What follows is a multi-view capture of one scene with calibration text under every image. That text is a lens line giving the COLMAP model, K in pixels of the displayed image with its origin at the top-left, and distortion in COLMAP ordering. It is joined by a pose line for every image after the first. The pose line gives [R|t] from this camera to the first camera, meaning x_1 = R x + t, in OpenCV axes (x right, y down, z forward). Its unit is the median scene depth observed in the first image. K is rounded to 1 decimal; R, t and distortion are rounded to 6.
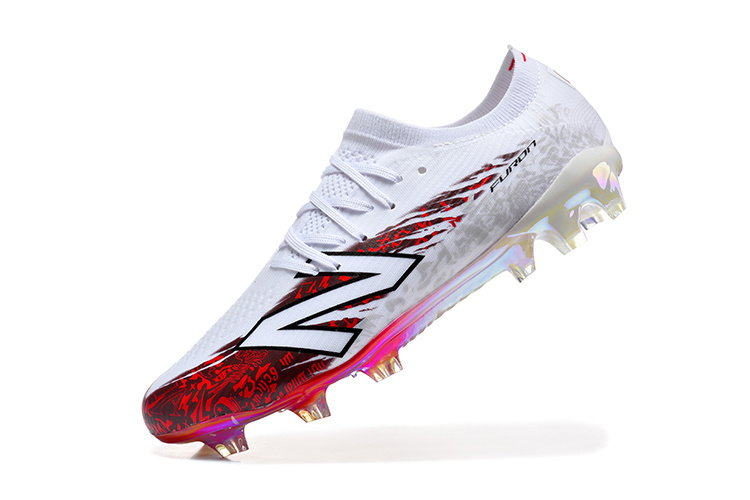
lens RADIAL K [[2143.9, 0, 375.0], [0, 2143.9, 250.0], [0, 0, 1]] dist [0.018016, 0.118857]
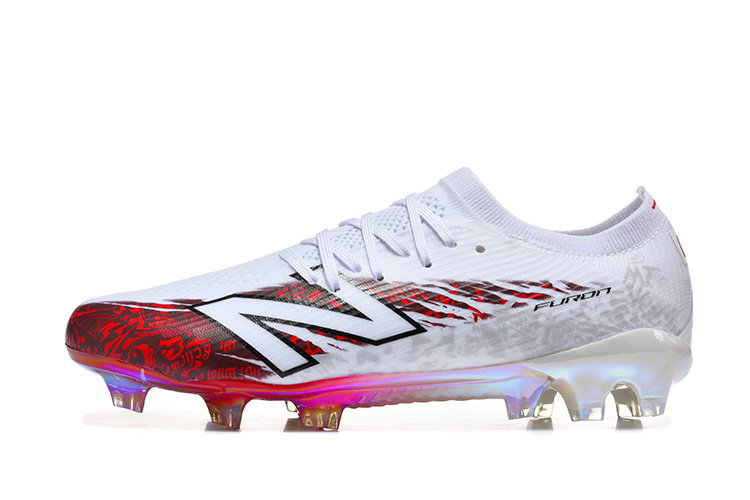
lens RADIAL K [[2143.9, 0, 375.0], [0, 2143.9, 250.0], [0, 0, 1]] dist [0.018016, 0.118857]
pose [[0.842563, 0.518036, -0.147399, 0.115781], [-0.526730, 0.849673, -0.024704, 0.007510], [0.112443, 0.098454, 0.988769, 0.133739]]
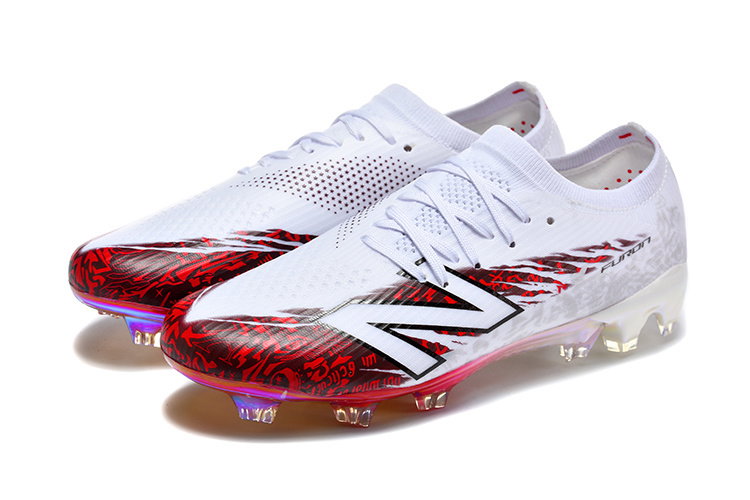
lens RADIAL K [[2143.9, 0, 375.0], [0, 2143.9, 250.0], [0, 0, 1]] dist [0.018016, 0.118857]
pose [[0.815060, 0.406376, 0.412959, -0.422955], [-0.452969, 0.891367, 0.016869, -0.006810], [-0.361243, -0.200807, 0.910593, 0.178513]]
